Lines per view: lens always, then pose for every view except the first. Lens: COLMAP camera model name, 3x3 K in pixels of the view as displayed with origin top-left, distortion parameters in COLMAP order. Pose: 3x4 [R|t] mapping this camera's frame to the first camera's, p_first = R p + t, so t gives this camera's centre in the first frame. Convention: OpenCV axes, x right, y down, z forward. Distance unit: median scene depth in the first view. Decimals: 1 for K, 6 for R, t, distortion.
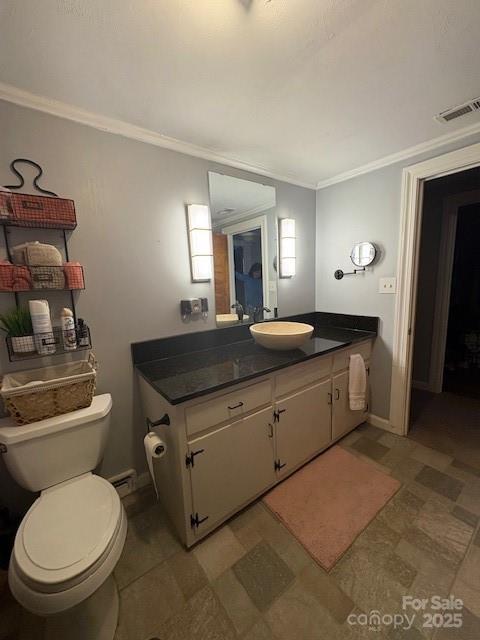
lens RADIAL K [[252.8, 0, 240.0], [0, 252.8, 320.0], [0, 0, 1]] dist [0.000517, 0.000002]
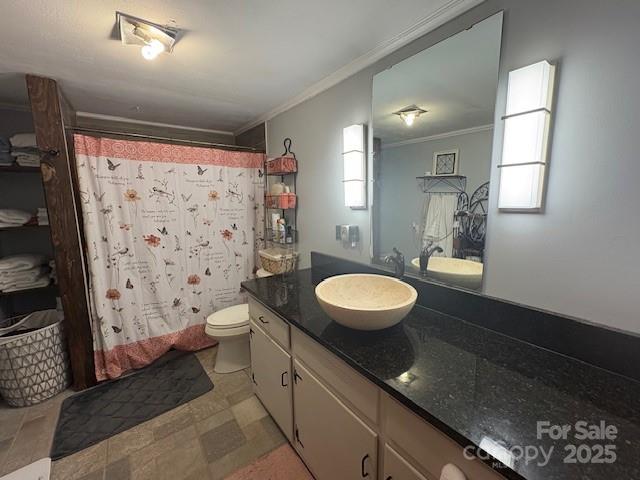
lens RADIAL K [[262.4, 0, 320.0], [0, 262.4, 240.0], [0, 0, 1]] dist [-0.000539, -0.000083]
pose [[-0.004279, 0.187362, -0.982282, 1.000868], [-0.153772, 0.970484, 0.185781, -0.248007], [0.988097, 0.151842, 0.024658, 1.086889]]
